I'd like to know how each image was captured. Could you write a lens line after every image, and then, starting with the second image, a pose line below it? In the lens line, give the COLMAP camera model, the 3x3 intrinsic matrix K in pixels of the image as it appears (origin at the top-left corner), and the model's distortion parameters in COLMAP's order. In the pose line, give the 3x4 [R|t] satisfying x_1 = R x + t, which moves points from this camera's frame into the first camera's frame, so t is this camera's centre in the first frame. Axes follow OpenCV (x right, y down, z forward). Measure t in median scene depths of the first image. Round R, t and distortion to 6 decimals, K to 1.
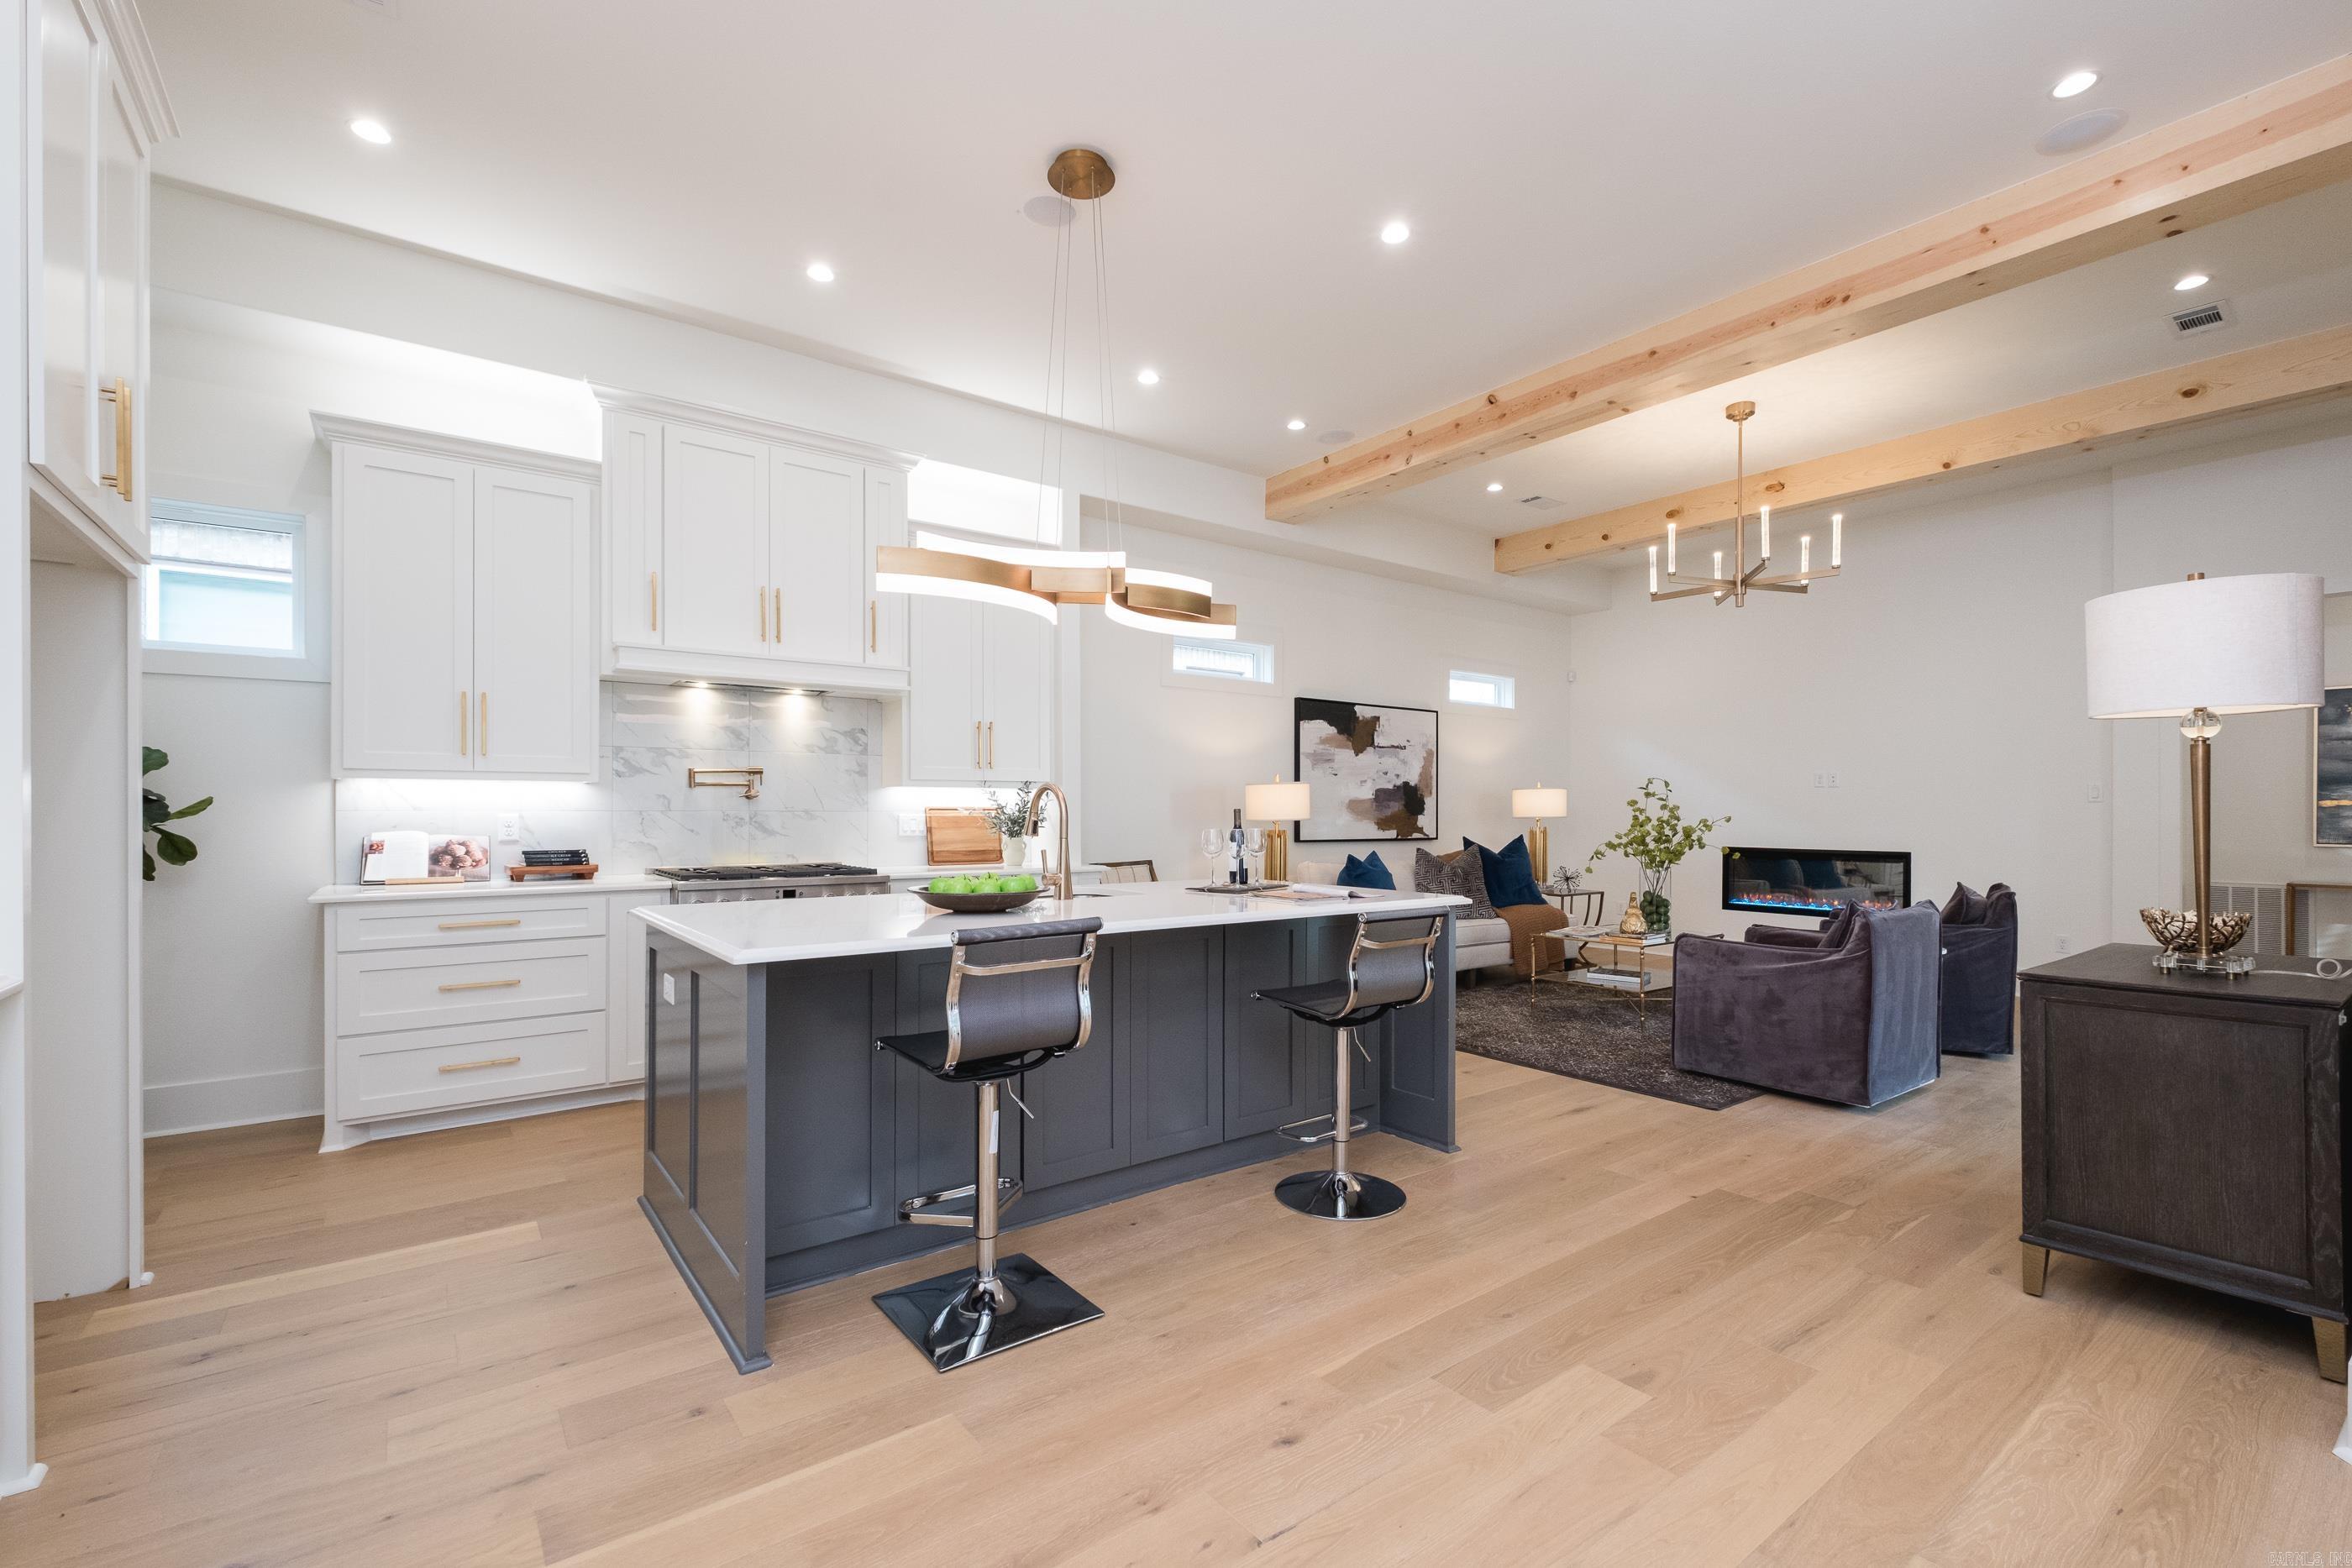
lens RADIAL K [[1019.0, 0, 1188.7], [0, 1019.0, 818.3], [0, 0, 1]] dist [0.005267, -0.005123]
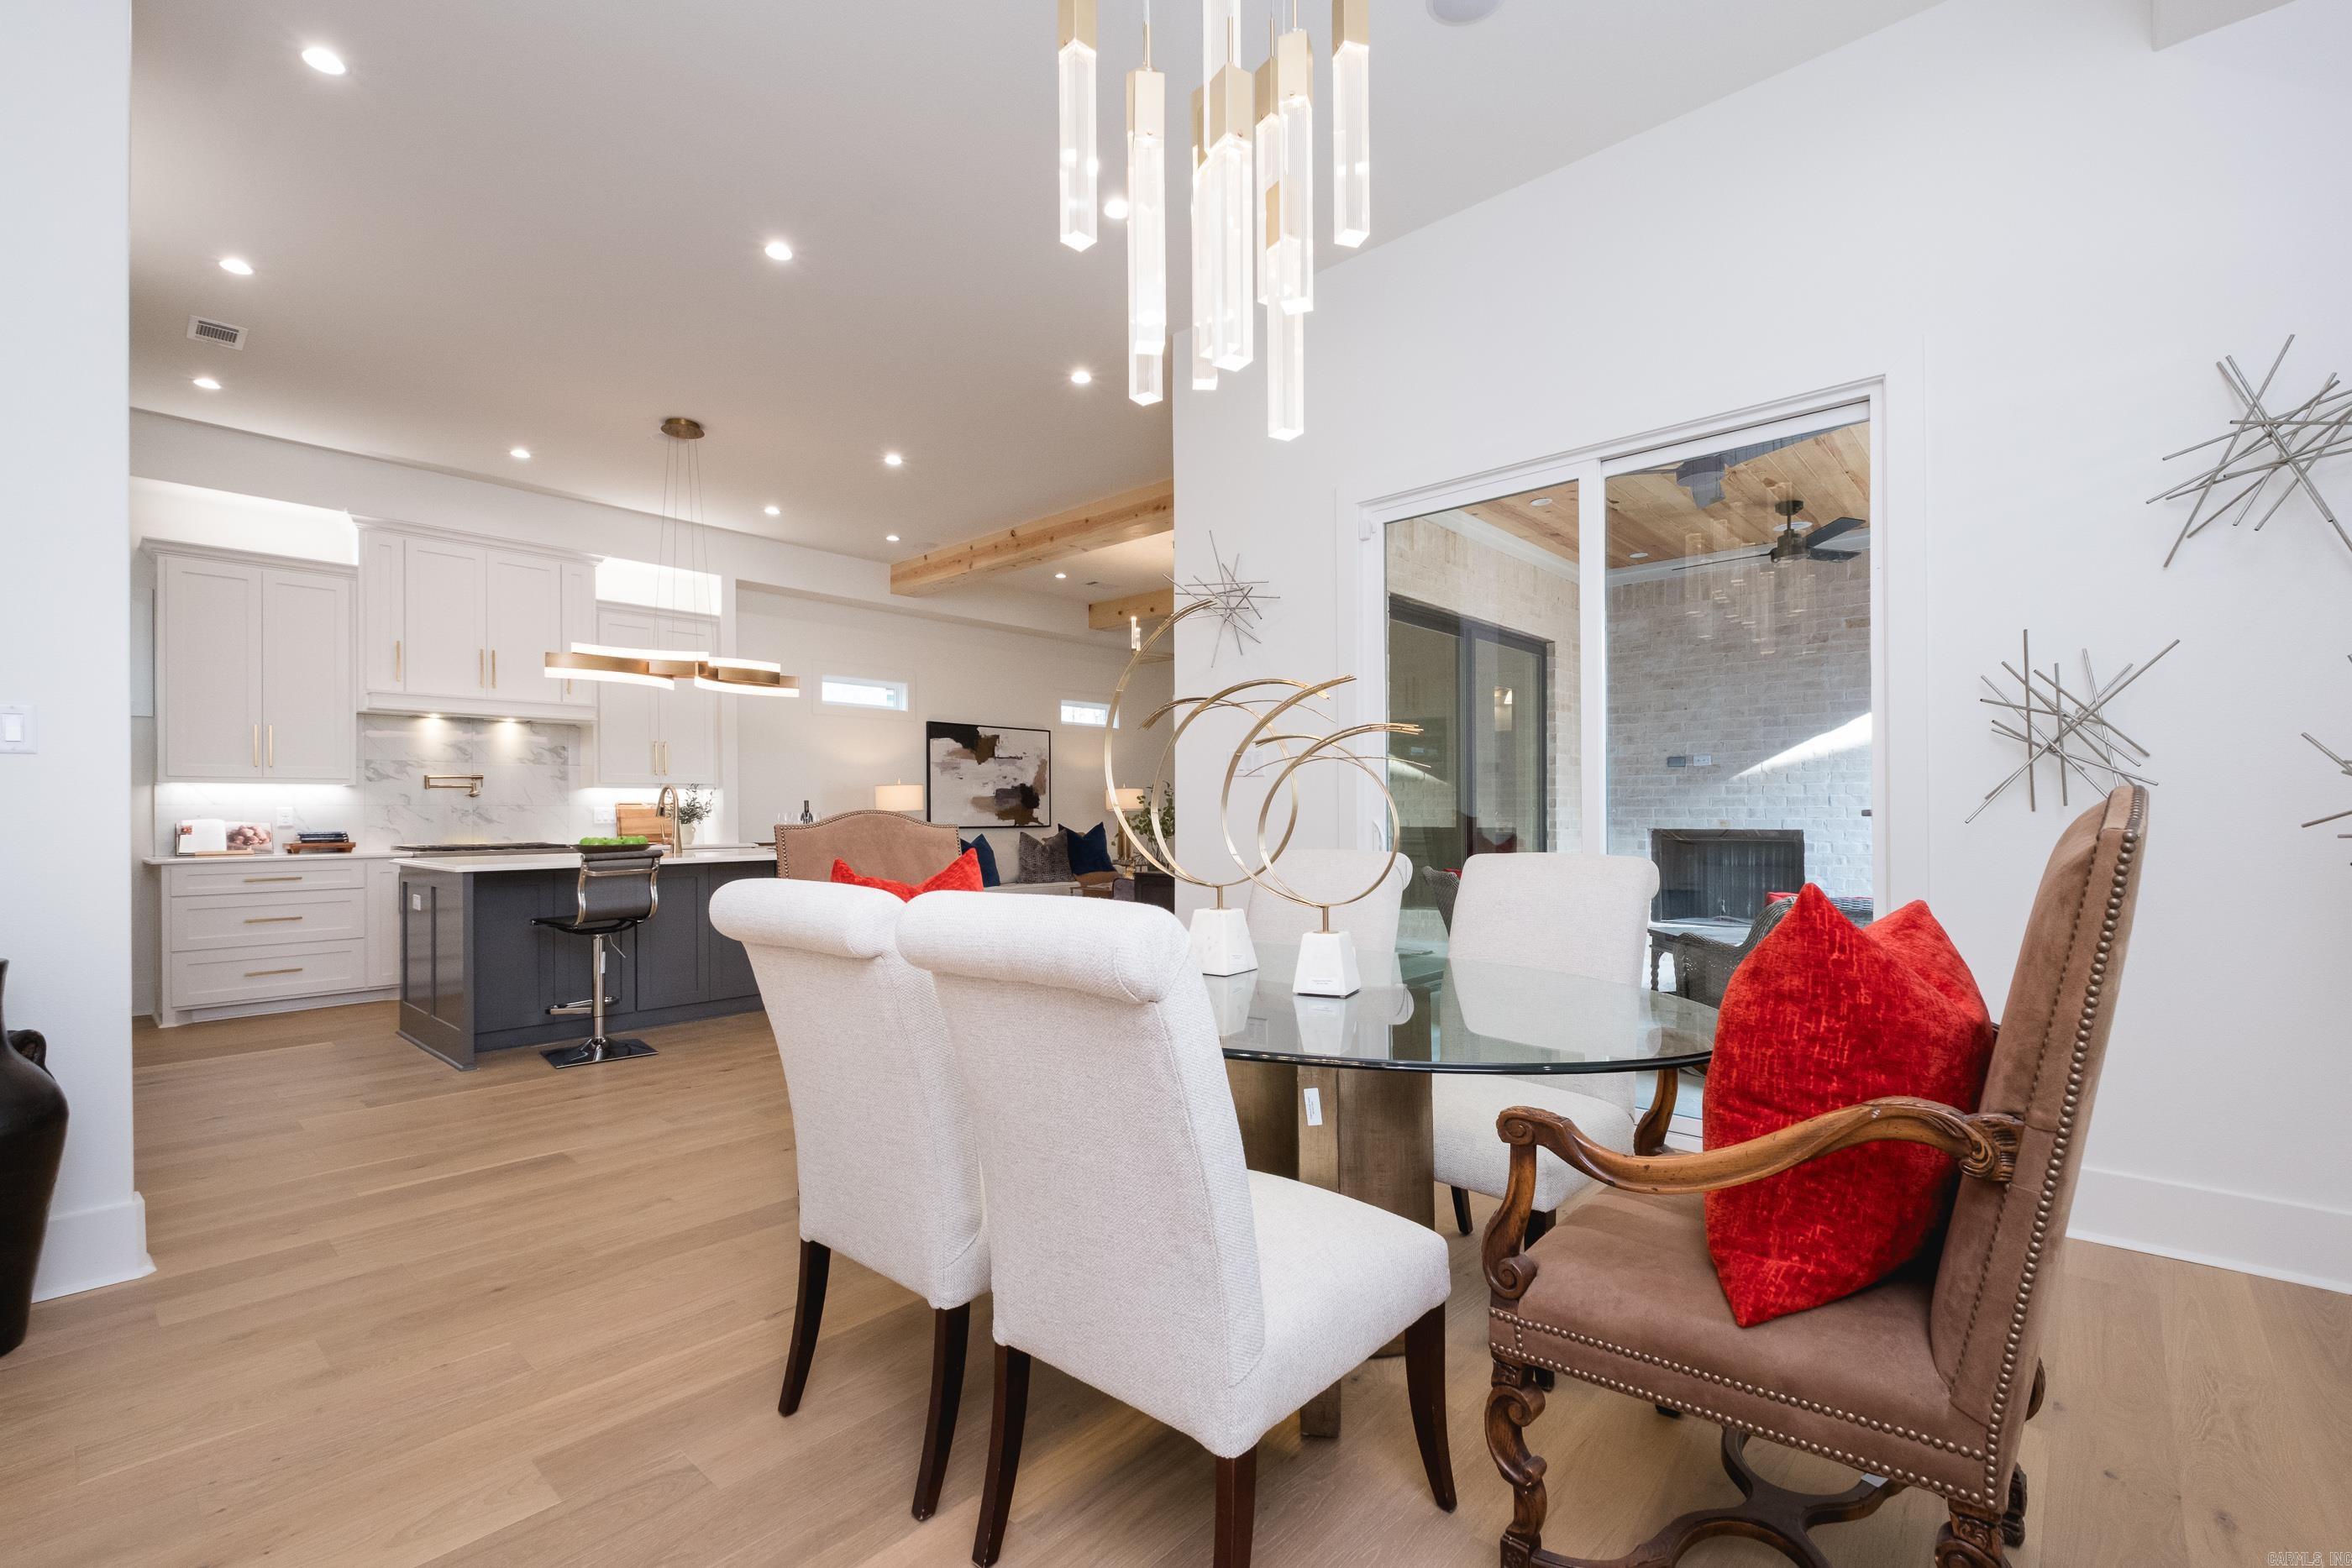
lens RADIAL K [[1019.0, 0, 1179.0], [0, 1019.0, 812.8], [0, 0, 1]] dist [0.005267, -0.005123]
pose [[0.982438, -0.007137, 0.186454, 0.245860], [0.008405, 0.999947, -0.006011, 0.018442], [-0.186401, 0.007473, 0.982445, -0.526148]]
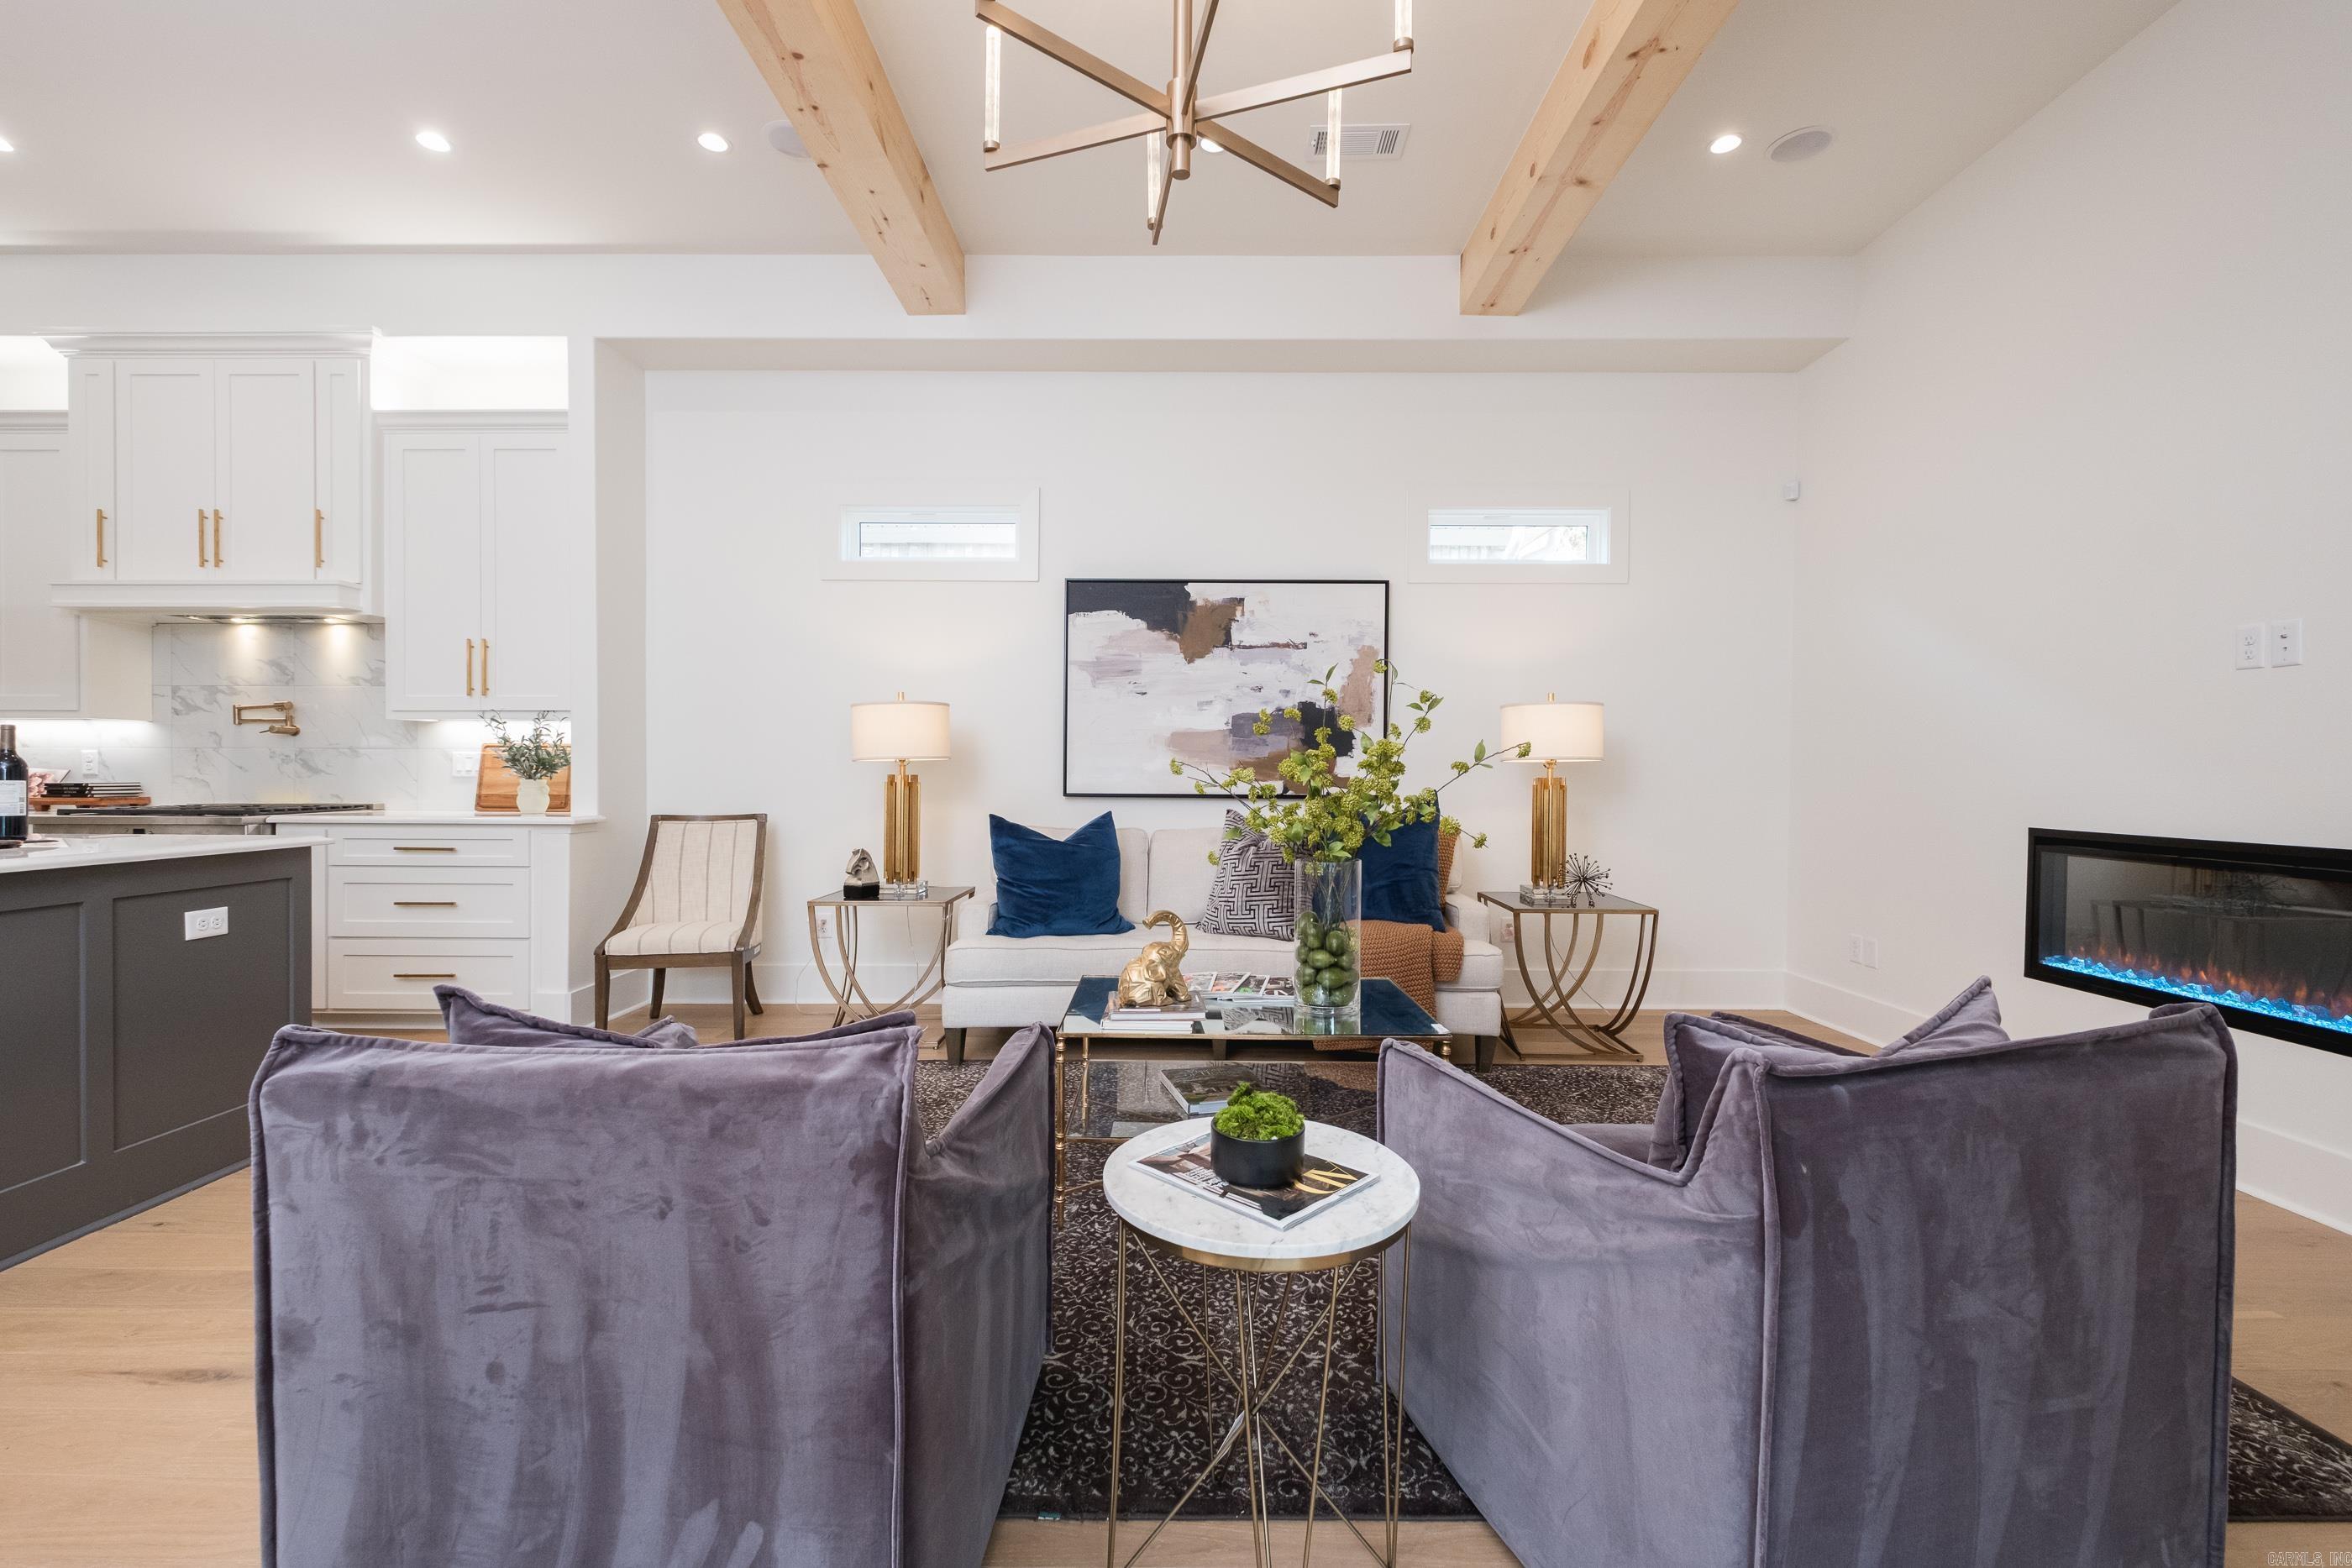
lens RADIAL K [[1019.0, 0, 1184.3], [0, 1019.0, 776.0], [0, 0, 1]] dist [0.005267, -0.005123]
pose [[0.795377, 0.005157, -0.606093, 0.778622], [-0.006555, 0.999979, -0.000094, 0.013116], [0.606080, 0.004048, 0.795394, 0.705140]]
